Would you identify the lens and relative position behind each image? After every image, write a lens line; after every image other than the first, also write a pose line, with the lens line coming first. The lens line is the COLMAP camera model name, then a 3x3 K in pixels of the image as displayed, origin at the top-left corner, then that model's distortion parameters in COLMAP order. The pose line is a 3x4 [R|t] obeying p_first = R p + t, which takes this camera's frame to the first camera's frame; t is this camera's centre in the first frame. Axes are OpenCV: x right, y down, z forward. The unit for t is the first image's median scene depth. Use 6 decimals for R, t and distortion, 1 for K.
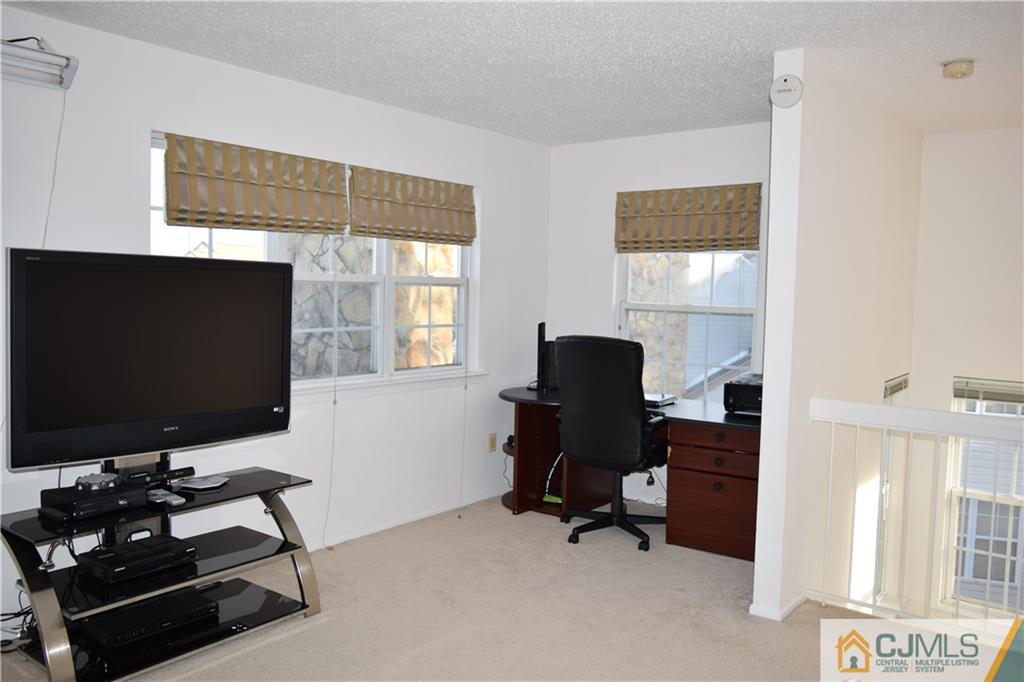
lens RADIAL K [[794.1, 0, 514.2], [0, 794.1, 337.2], [0, 0, 1]] dist [-0.027320, 0.032221]
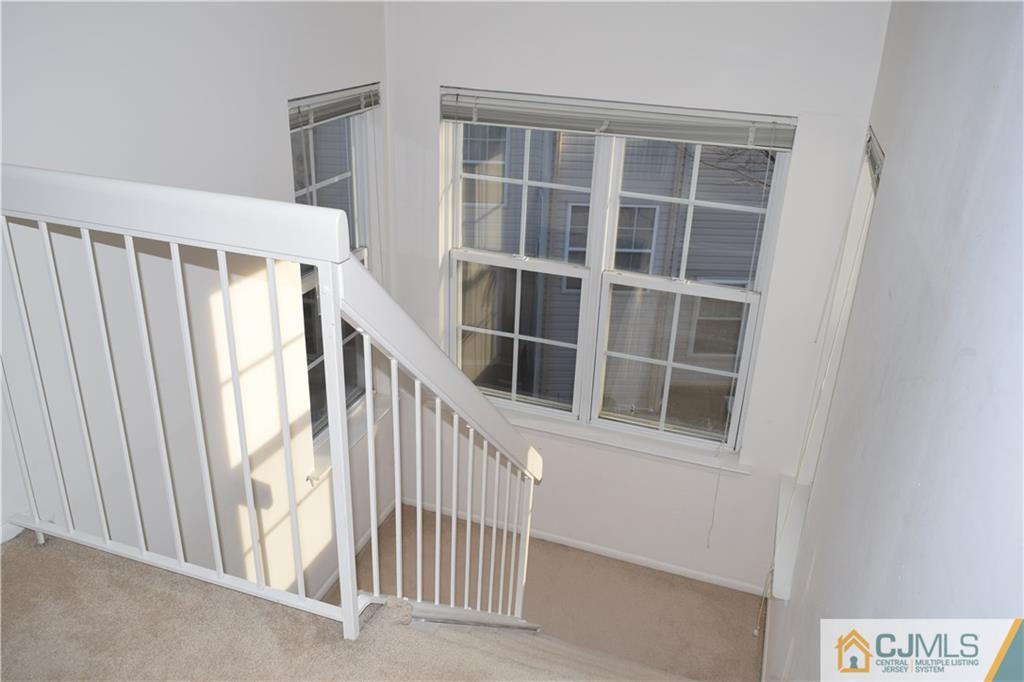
lens RADIAL K [[794.1, 0, 514.2], [0, 794.1, 337.2], [0, 0, 1]] dist [-0.027320, 0.032221]
pose [[0.944812, -0.117637, 0.305764, 0.449670], [0.004522, 0.937903, 0.346867, 0.019626], [-0.327581, -0.326342, 0.886675, 0.377375]]
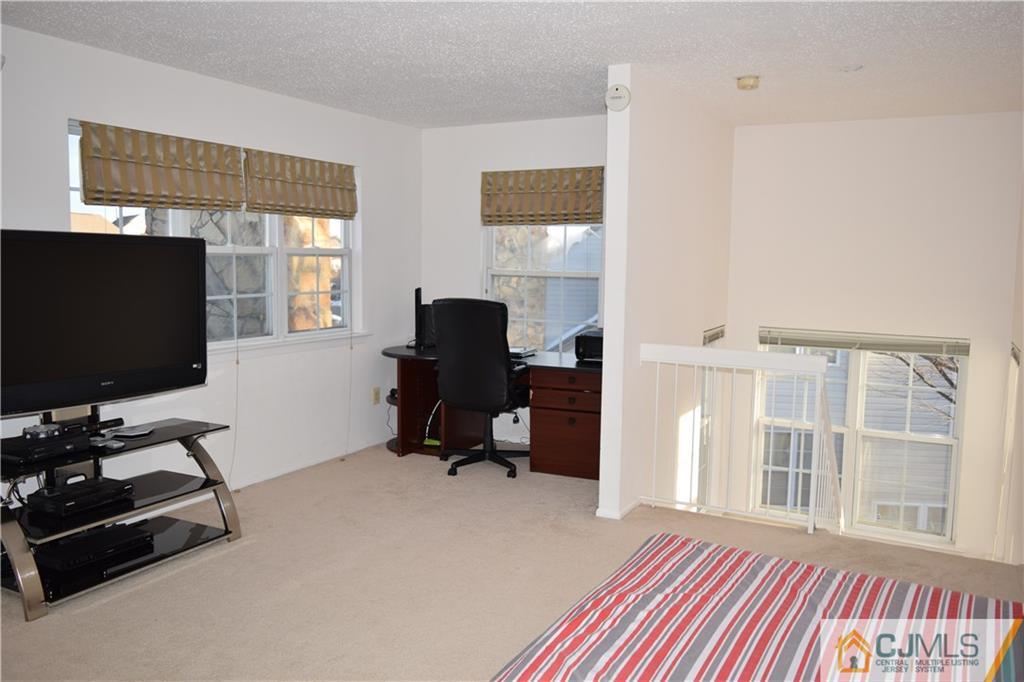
lens RADIAL K [[794.1, 0, 514.2], [0, 794.1, 337.2], [0, 0, 1]] dist [-0.027320, 0.032221]
pose [[0.984949, -0.026313, 0.170829, -0.030670], [0.019365, 0.998921, 0.042210, 0.007849], [-0.171755, -0.038266, 0.984396, -0.164554]]
